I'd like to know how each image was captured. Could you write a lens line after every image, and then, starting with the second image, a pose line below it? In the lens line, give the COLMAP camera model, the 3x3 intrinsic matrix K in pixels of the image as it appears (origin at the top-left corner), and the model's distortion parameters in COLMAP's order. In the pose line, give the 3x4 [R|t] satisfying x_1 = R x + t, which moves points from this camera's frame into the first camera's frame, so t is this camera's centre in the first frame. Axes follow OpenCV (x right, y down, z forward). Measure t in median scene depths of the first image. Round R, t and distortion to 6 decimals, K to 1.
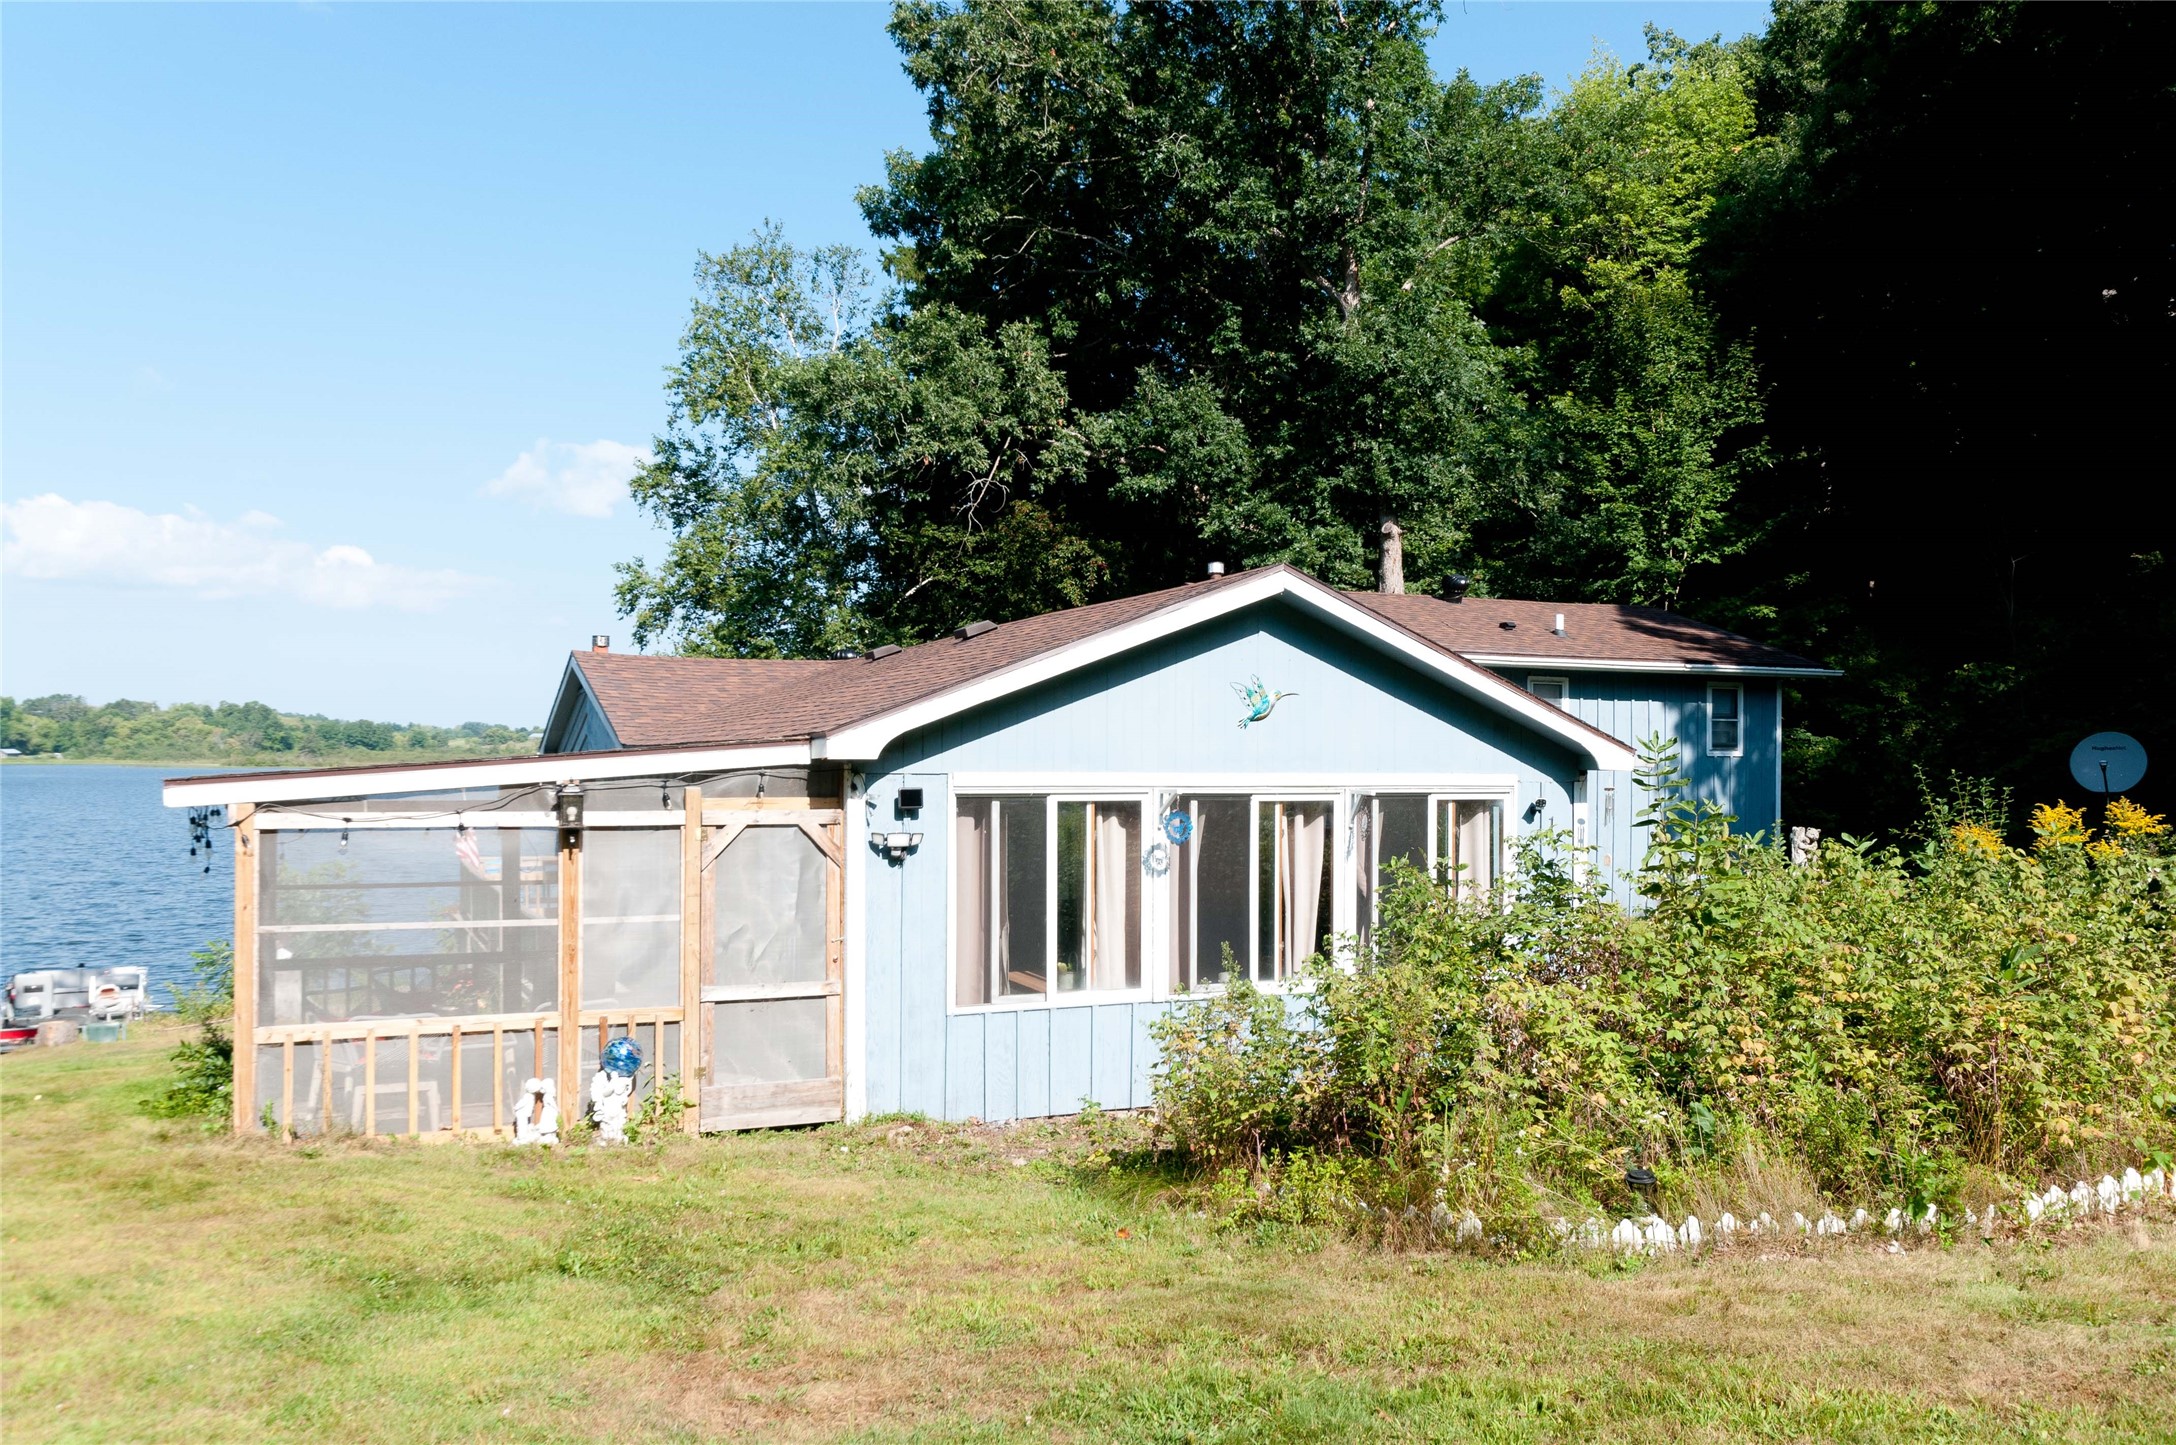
lens RADIAL K [[1656.5, 0, 1049.0], [0, 1656.5, 712.3], [0, 0, 1]] dist [0.007563, -0.010385]
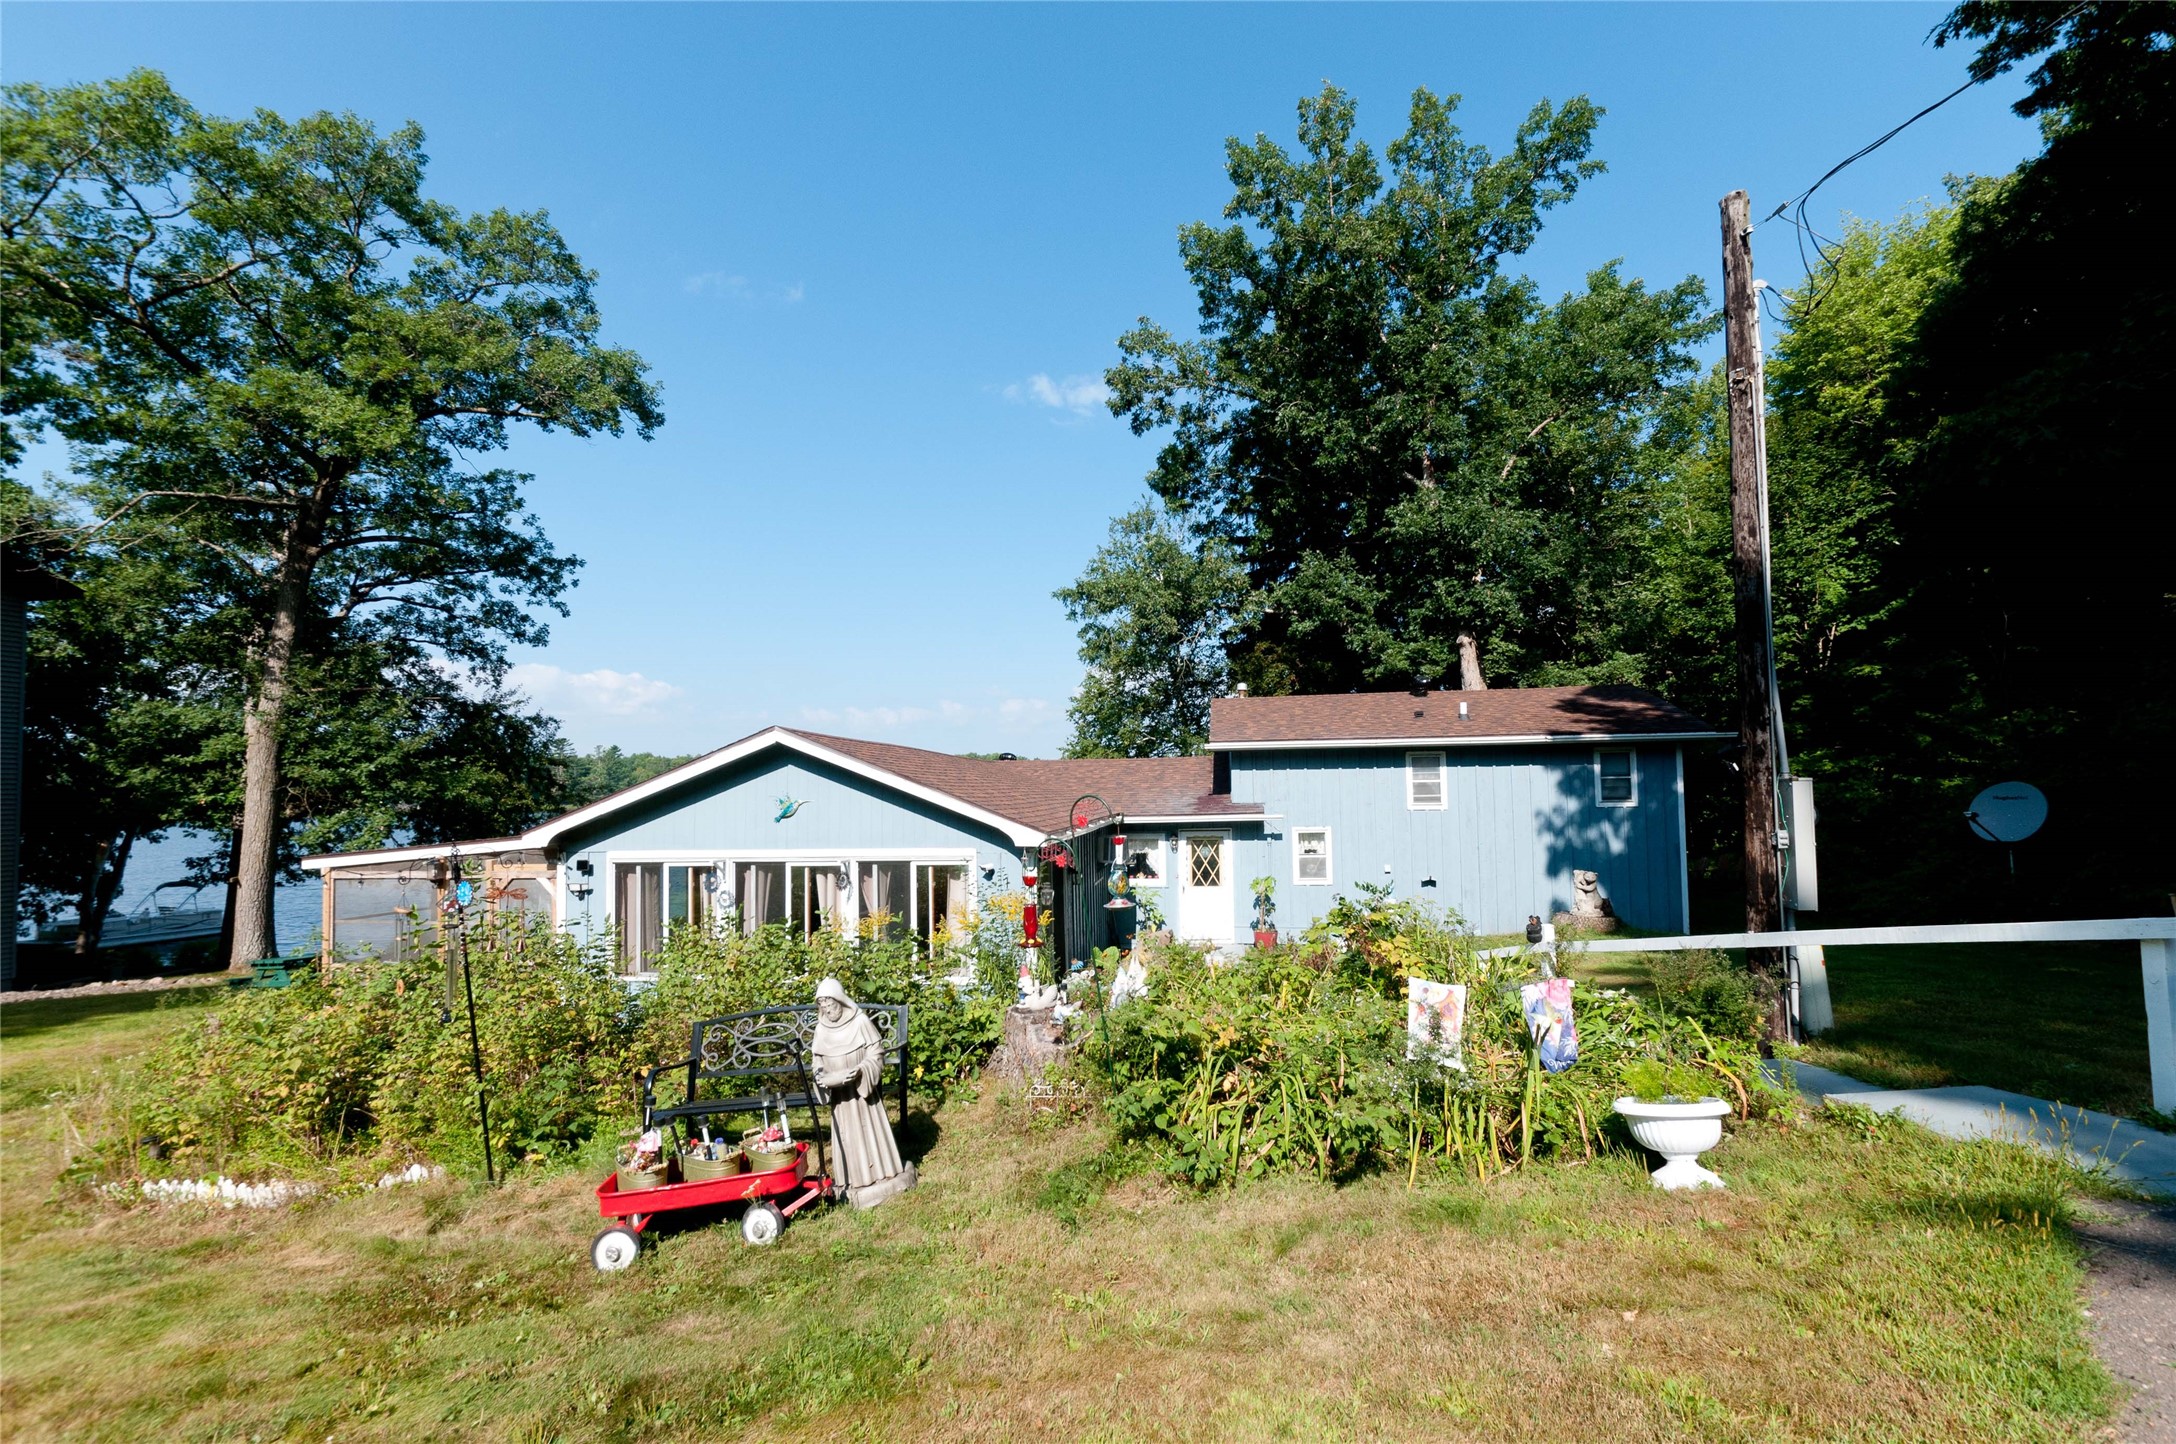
lens RADIAL K [[953.0, 0, 1086.6], [0, 953.0, 738.4], [0, 0, 1]] dist [0.001782, -0.000083]
pose [[0.837631, -0.049505, -0.543988, 0.331241], [0.038827, 0.998762, -0.031106, -0.012468], [0.544855, 0.004934, 0.838516, 0.127604]]
